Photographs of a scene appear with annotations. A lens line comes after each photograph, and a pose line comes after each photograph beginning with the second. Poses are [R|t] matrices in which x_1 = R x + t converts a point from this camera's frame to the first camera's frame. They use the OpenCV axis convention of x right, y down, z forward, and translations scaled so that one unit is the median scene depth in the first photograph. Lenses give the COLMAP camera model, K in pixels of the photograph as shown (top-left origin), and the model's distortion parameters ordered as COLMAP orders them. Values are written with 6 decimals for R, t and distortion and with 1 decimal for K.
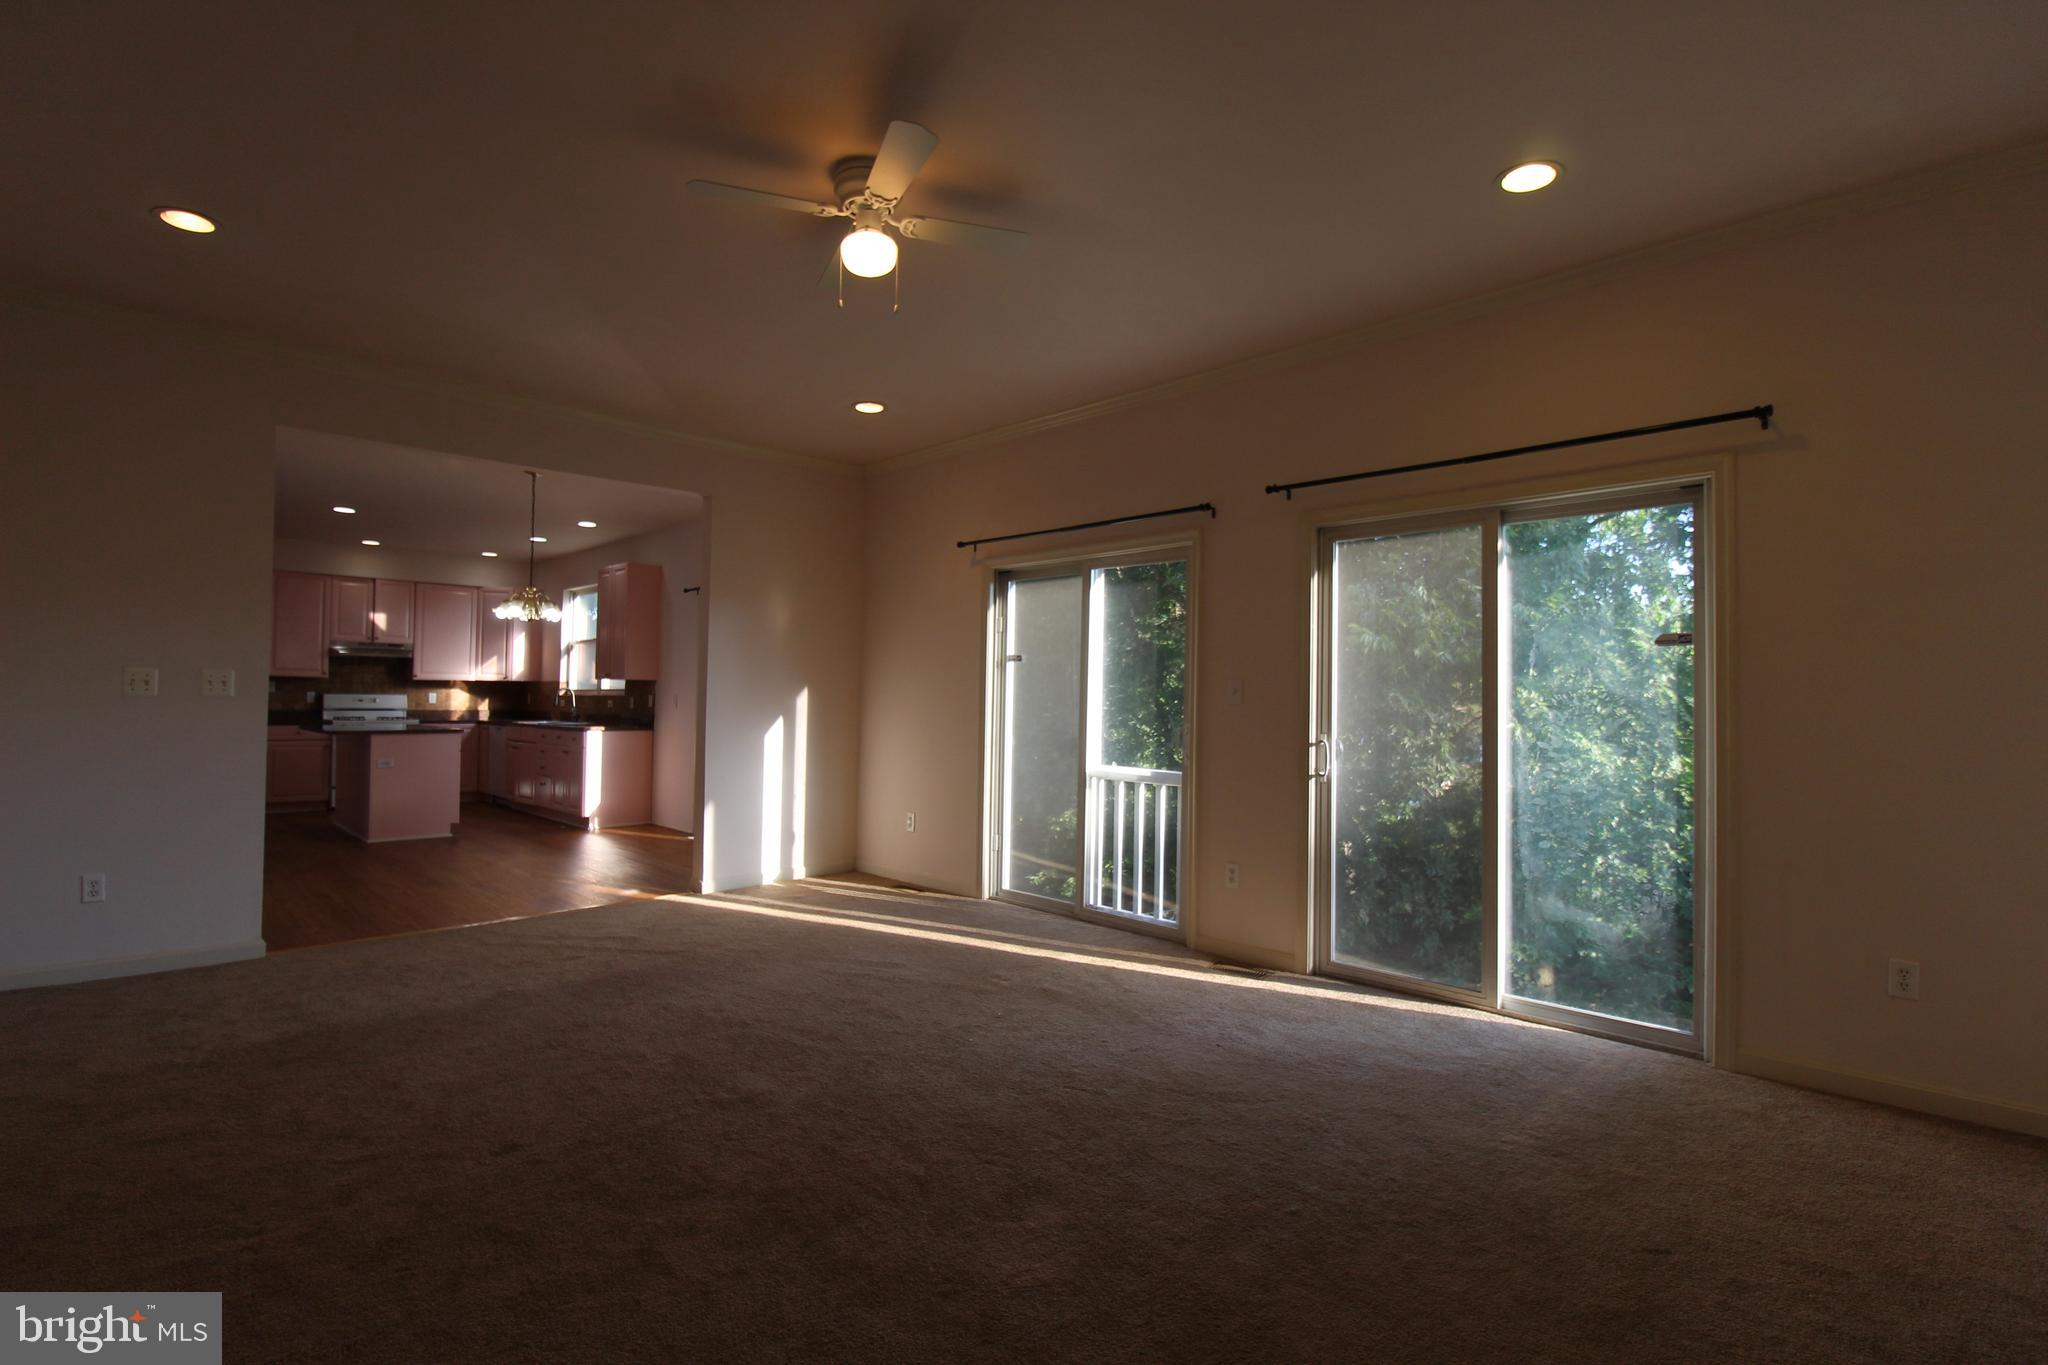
lens RADIAL K [[955.4, 0, 1033.3], [0, 955.4, 685.9], [0, 0, 1]] dist [0.000558, -0.012677]
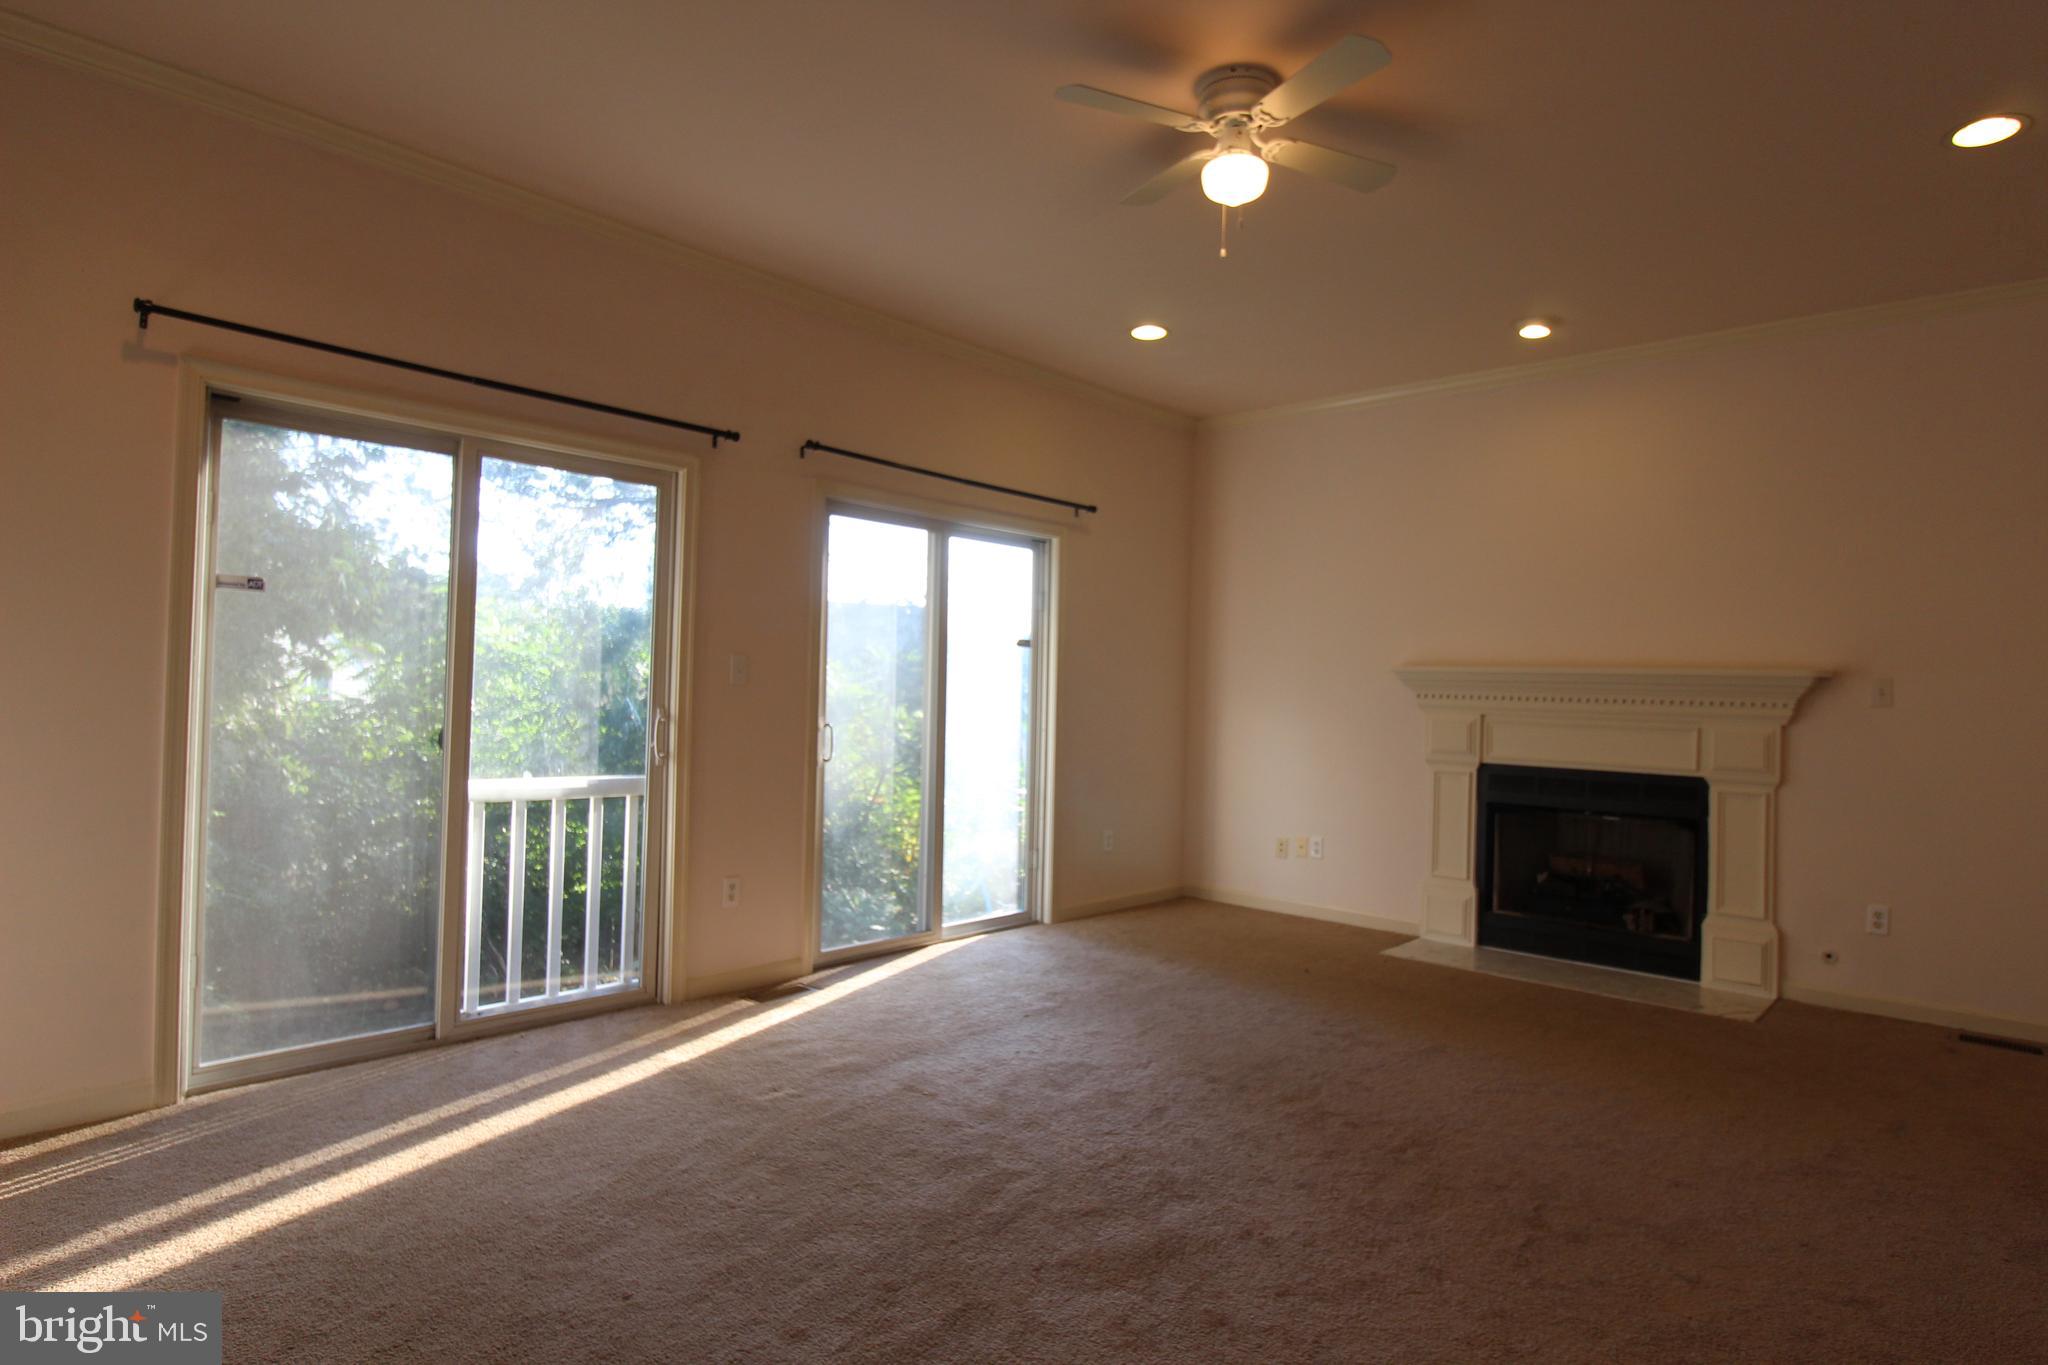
lens RADIAL K [[1121.1, 0, 1017.9], [0, 1121.1, 685.2], [0, 0, 1]] dist [0.006354, -0.014258]
pose [[-0.037717, -0.007047, 0.999264, -0.657496], [-0.041385, 0.999128, 0.005484, 0.003722], [-0.998431, -0.041148, -0.037976, 0.682109]]
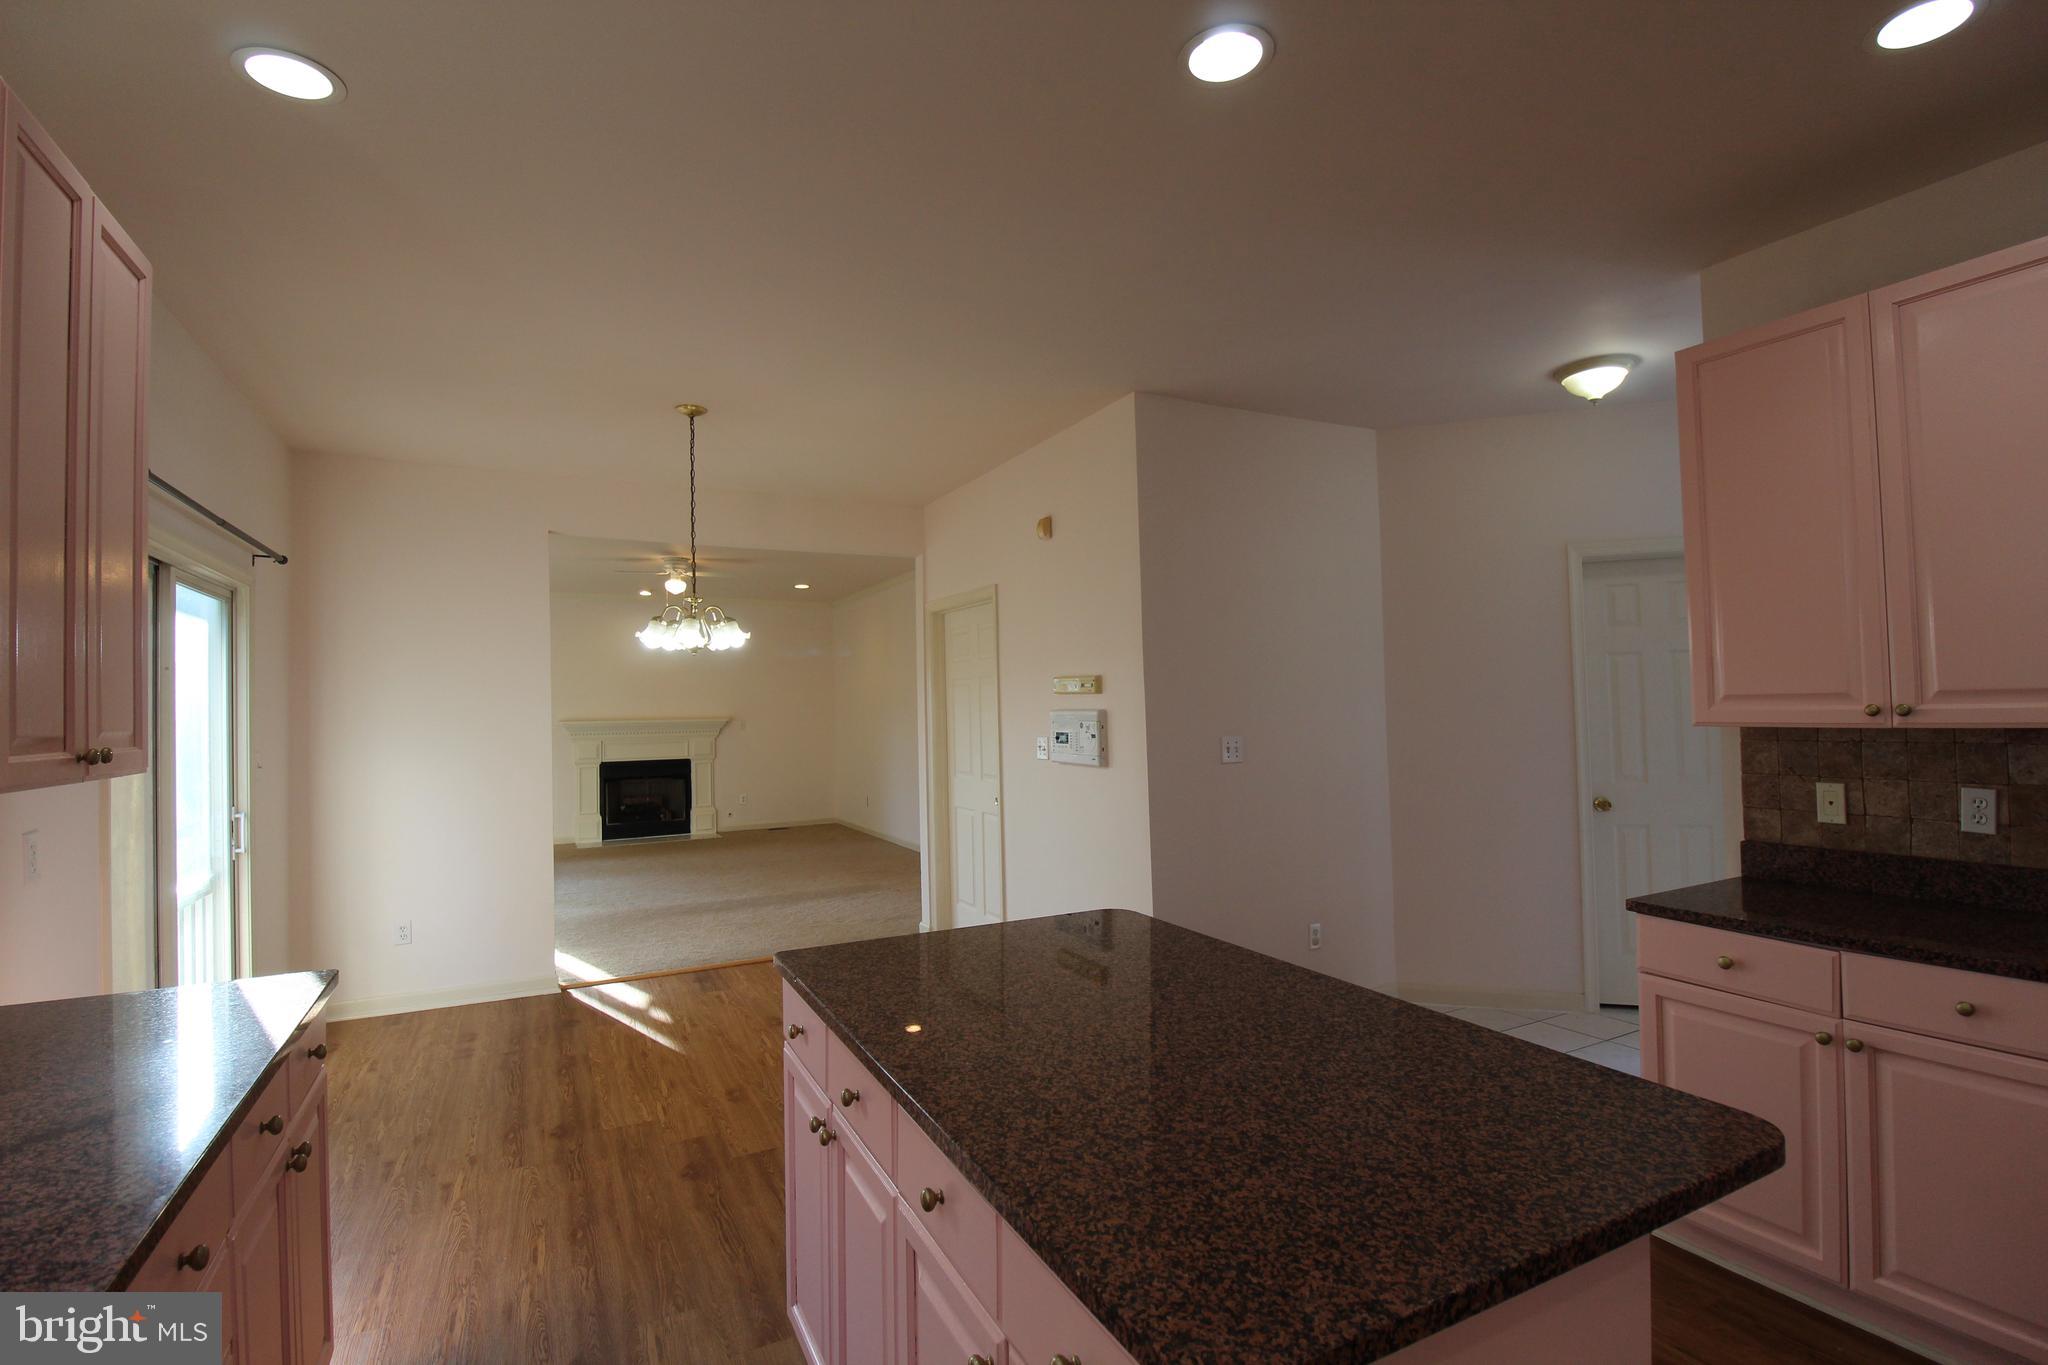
lens RADIAL K [[955.4, 0, 1029.5], [0, 955.4, 680.0], [0, 0, 1]] dist [0.000558, -0.012677]
pose [[-0.948966, 0.016435, 0.314949, -1.168685], [0.004957, 0.999295, -0.037212, -0.031887], [-0.315338, -0.033751, -0.948379, 1.893139]]
